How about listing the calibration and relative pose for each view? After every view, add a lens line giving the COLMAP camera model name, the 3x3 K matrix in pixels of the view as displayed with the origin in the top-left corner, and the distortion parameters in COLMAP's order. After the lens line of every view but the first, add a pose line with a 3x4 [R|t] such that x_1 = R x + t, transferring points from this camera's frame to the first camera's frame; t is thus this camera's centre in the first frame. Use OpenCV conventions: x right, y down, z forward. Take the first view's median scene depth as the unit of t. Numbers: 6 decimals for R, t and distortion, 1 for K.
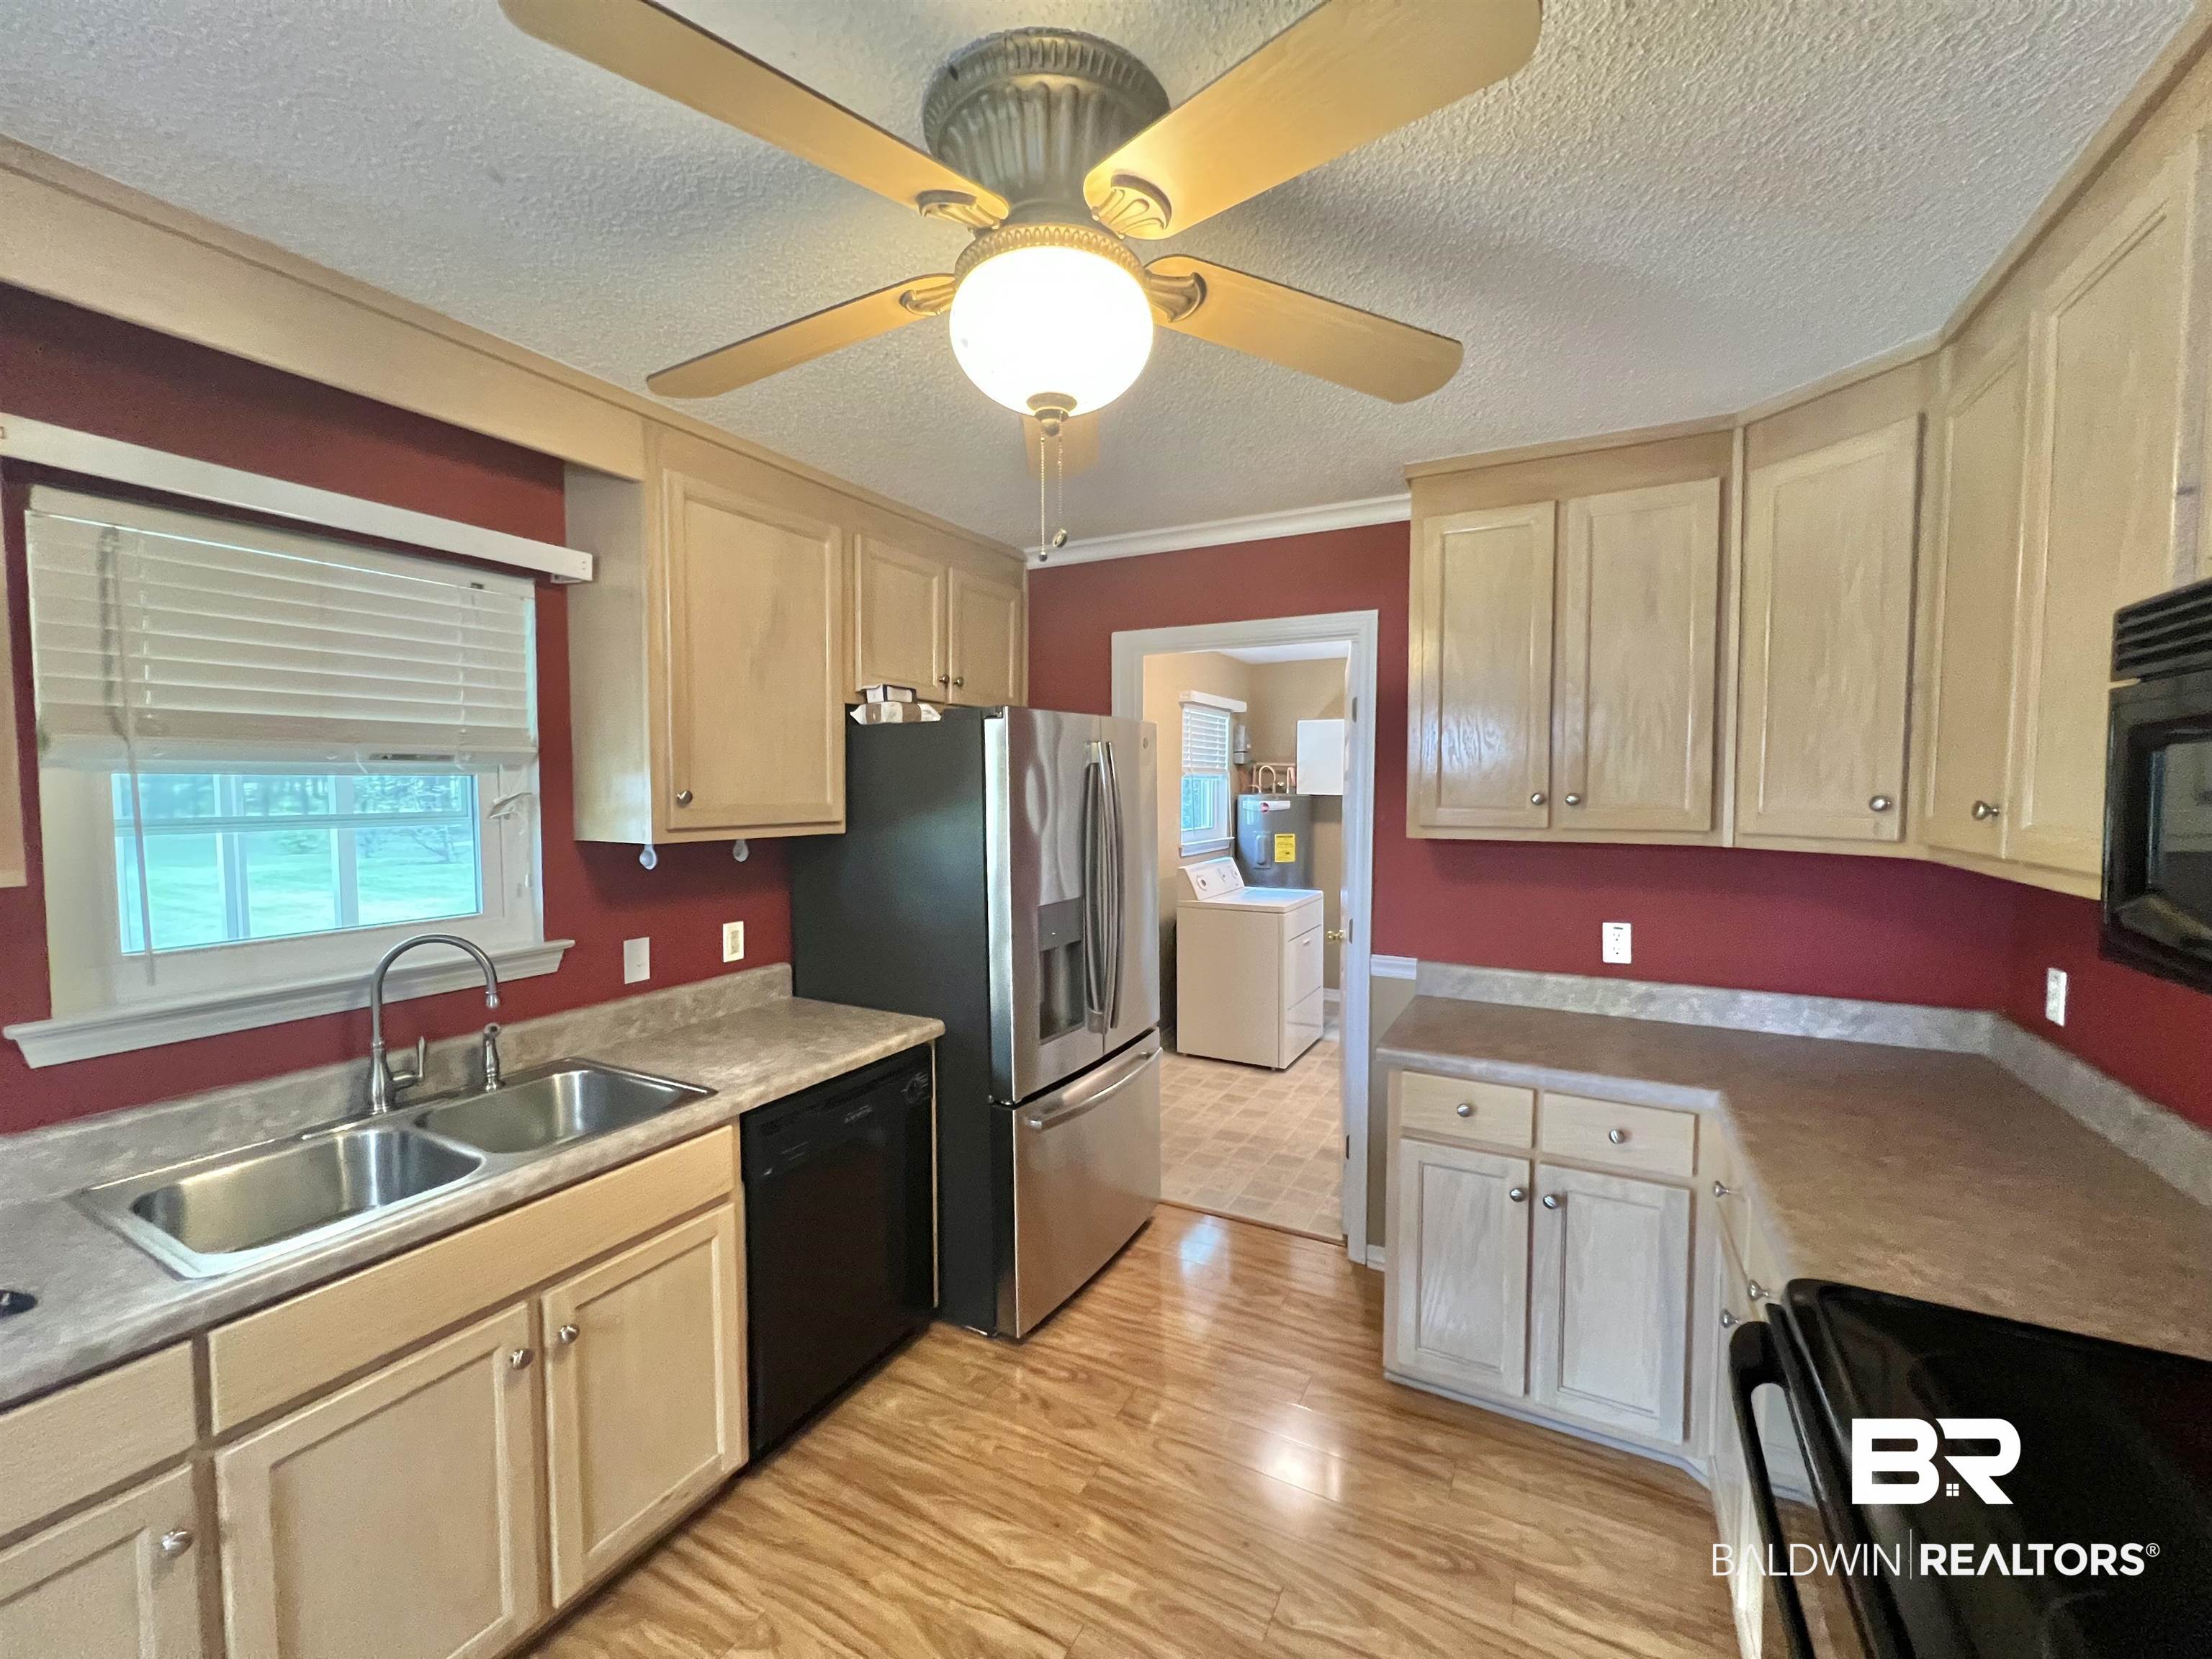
lens RADIAL K [[880.4, 0, 1102.3], [0, 880.4, 825.9], [0, 0, 1]] dist [-0.002297, 0.000677]
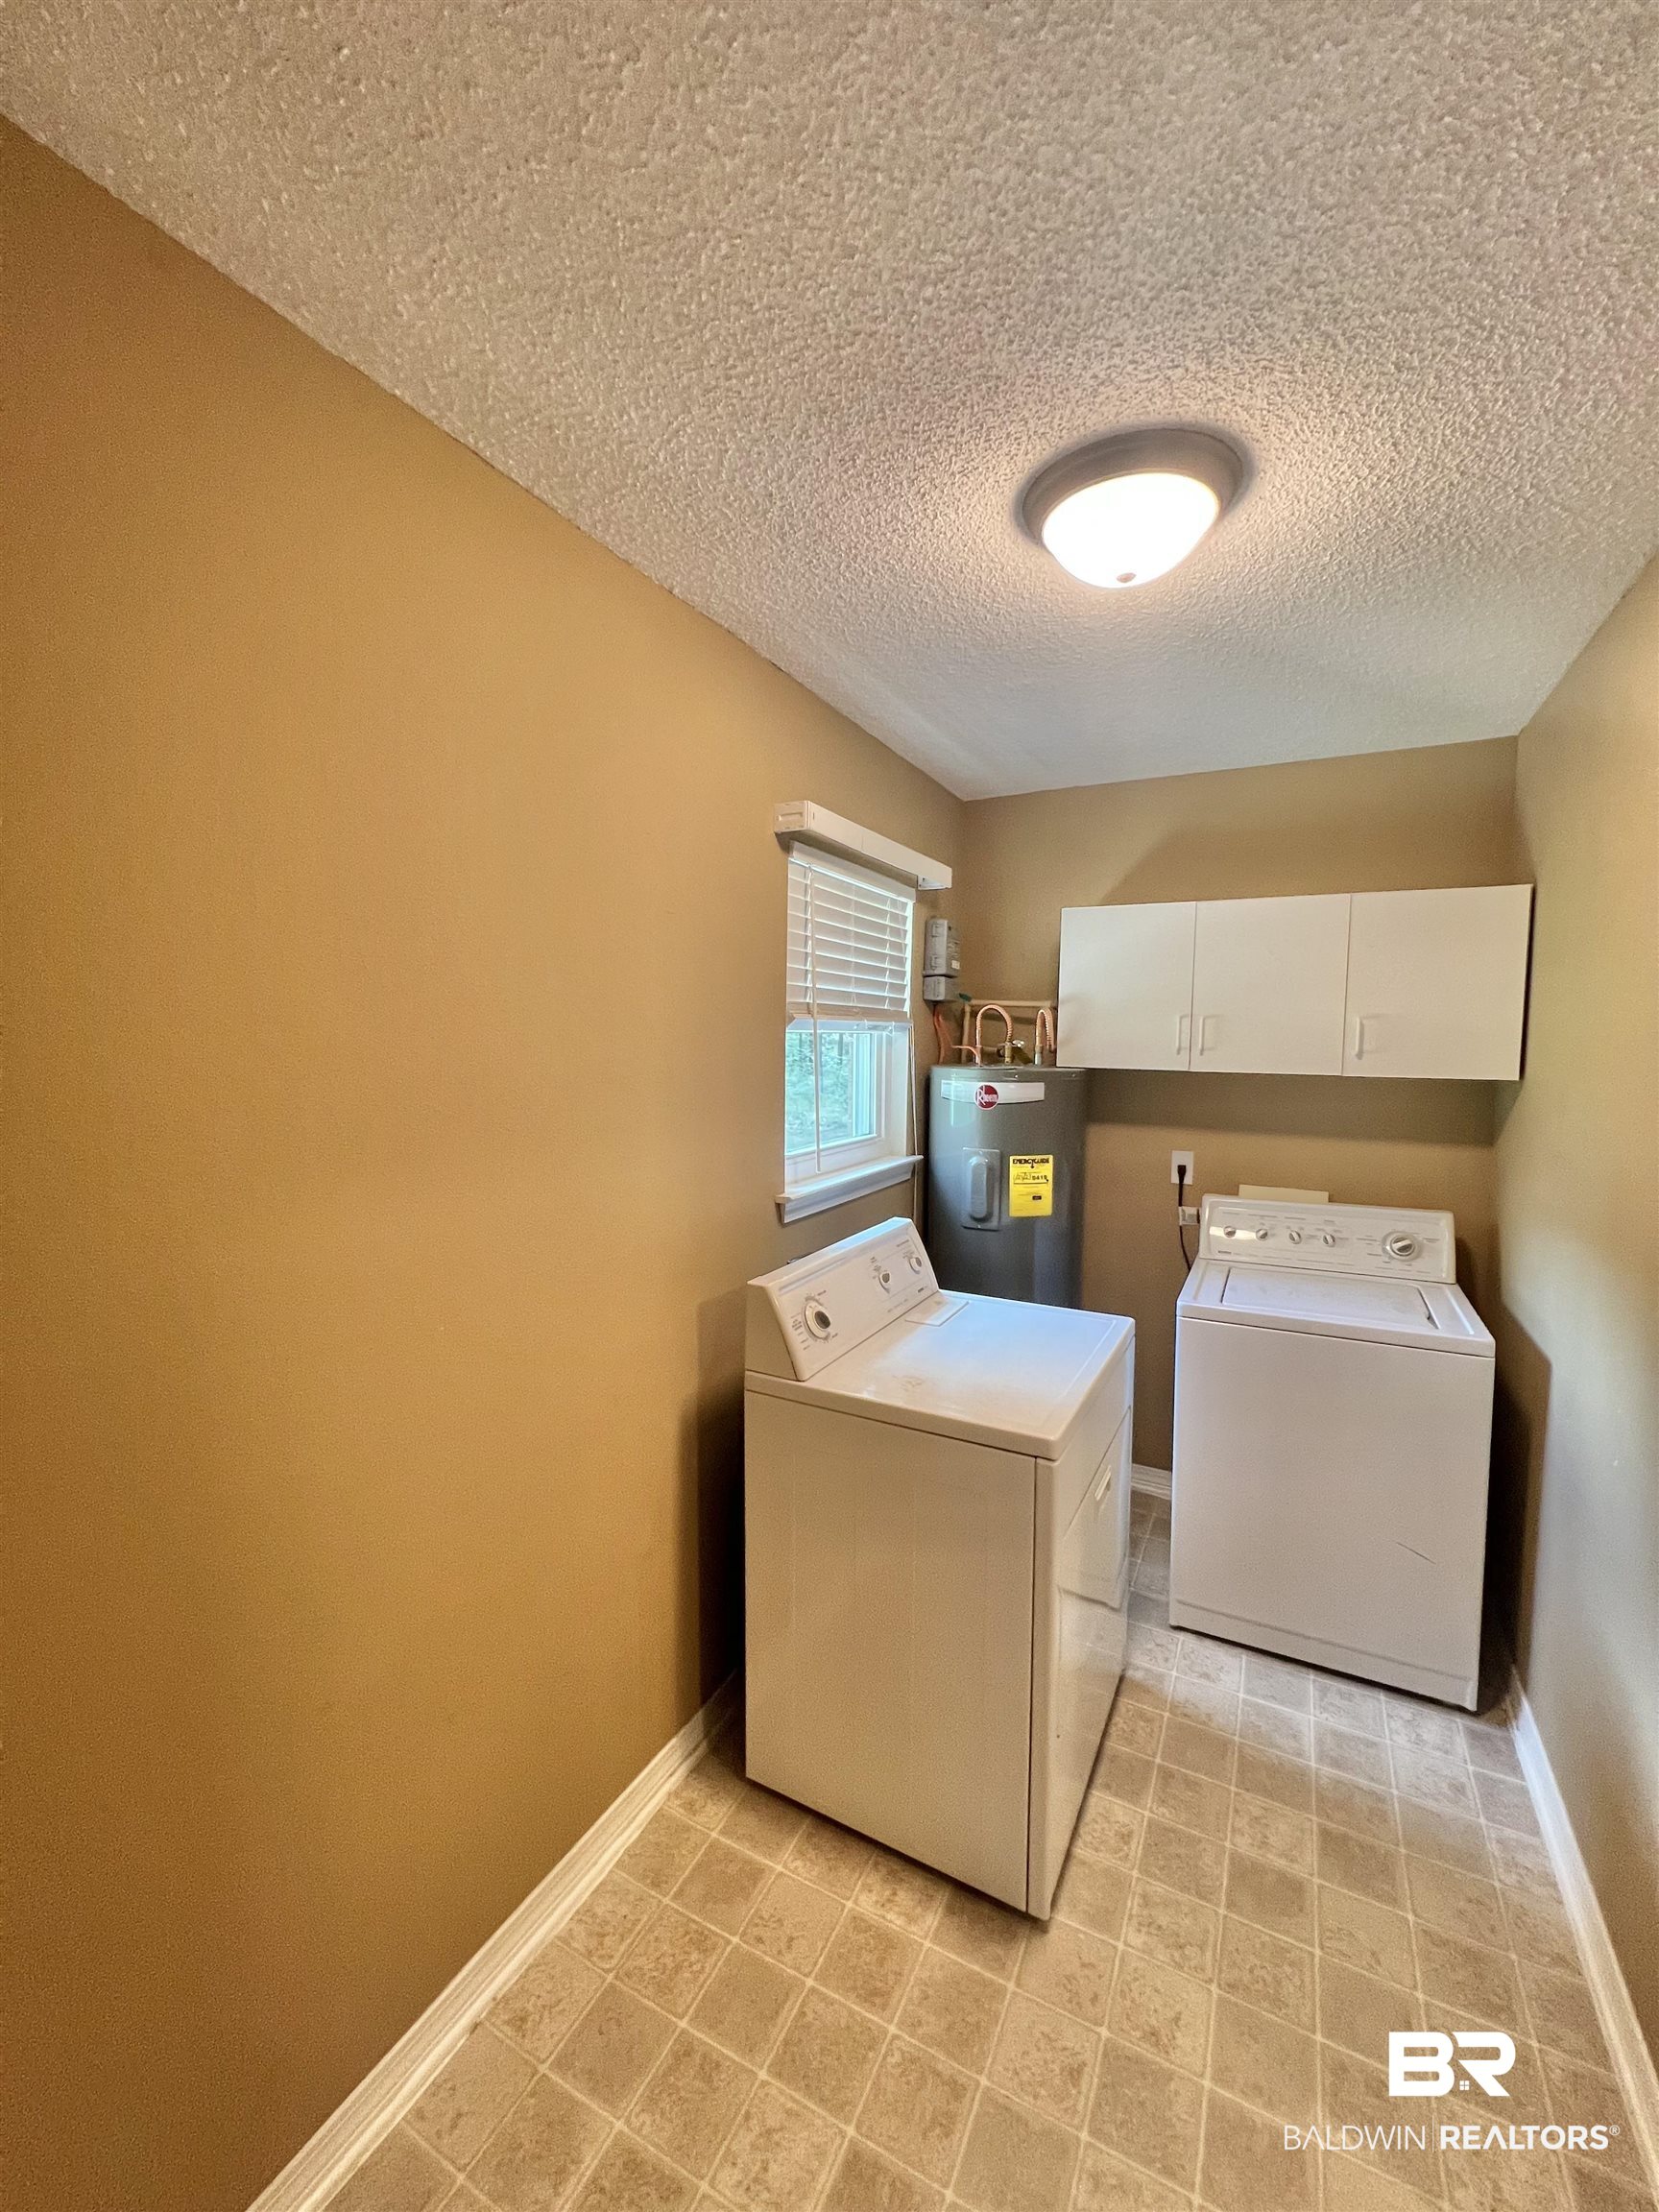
lens RADIAL K [[880.4, 0, 835.5], [0, 880.4, 1111.1], [0, 0, 1]] dist [-0.002297, 0.000677]
pose [[0.999738, 0.007091, 0.021775, 0.095491], [-0.007919, 0.999239, 0.038192, -0.030126], [-0.021488, -0.038354, 0.999033, 0.544028]]
